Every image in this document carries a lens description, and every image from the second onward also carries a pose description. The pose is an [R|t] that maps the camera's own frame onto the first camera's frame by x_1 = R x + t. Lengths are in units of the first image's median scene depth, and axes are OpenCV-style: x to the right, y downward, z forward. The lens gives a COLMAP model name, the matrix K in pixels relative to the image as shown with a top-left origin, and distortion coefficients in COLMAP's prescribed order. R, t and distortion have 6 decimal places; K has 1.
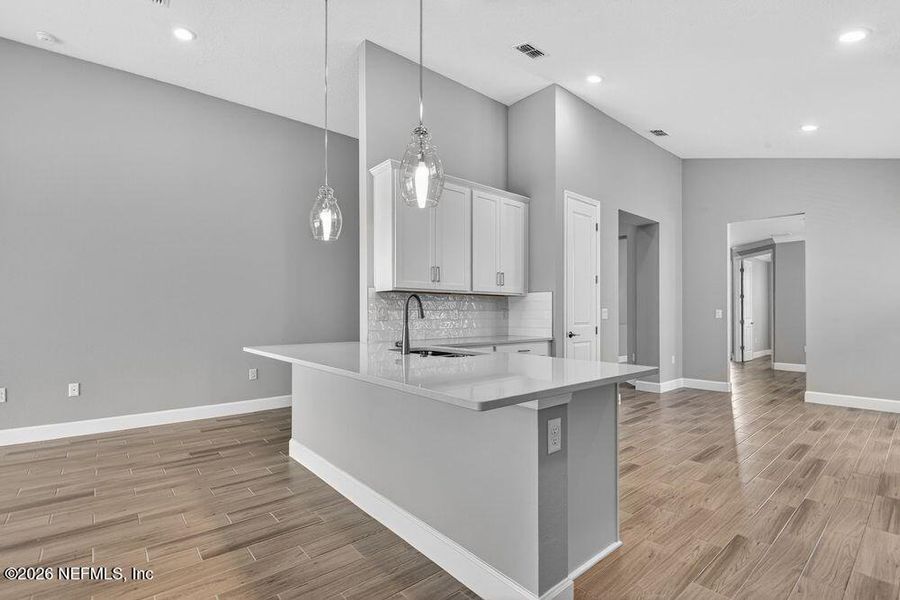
lens RADIAL K [[416.2, 0, 444.0], [0, 416.2, 316.9], [0, 0, 1]] dist [0.001752, -0.003413]
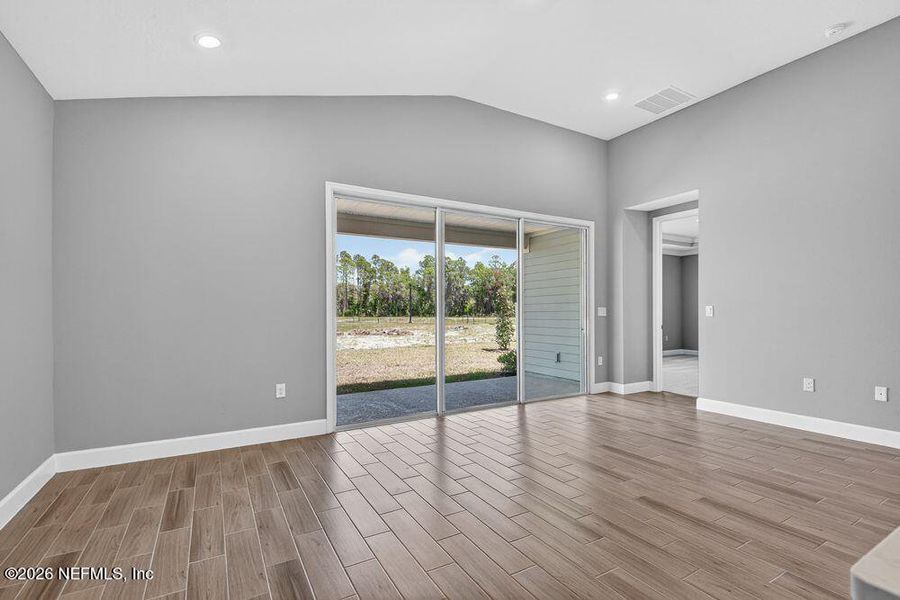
lens RADIAL K [[416.2, 0, 452.6], [0, 416.2, 281.0], [0, 0, 1]] dist [0.001752, -0.003413]
pose [[-0.156087, -0.077216, -0.984721, 0.275224], [0.000480, 0.996934, -0.078250, 0.004224], [0.987743, -0.012686, -0.155571, 0.378670]]
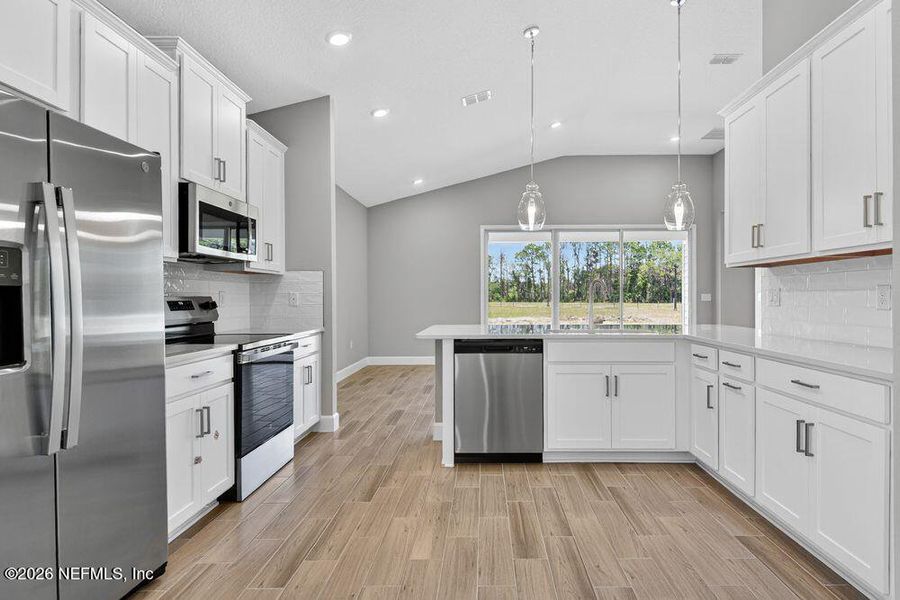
lens RADIAL K [[454.5, 0, 451.4], [0, 454.5, 299.2], [0, 0, 1]] dist [-0.017071, -0.000904]
pose [[-0.679276, 0.001115, -0.733882, 0.285523], [0.002408, 0.999997, -0.000710, 0.004215], [0.733879, -0.002250, -0.679277, 0.392202]]
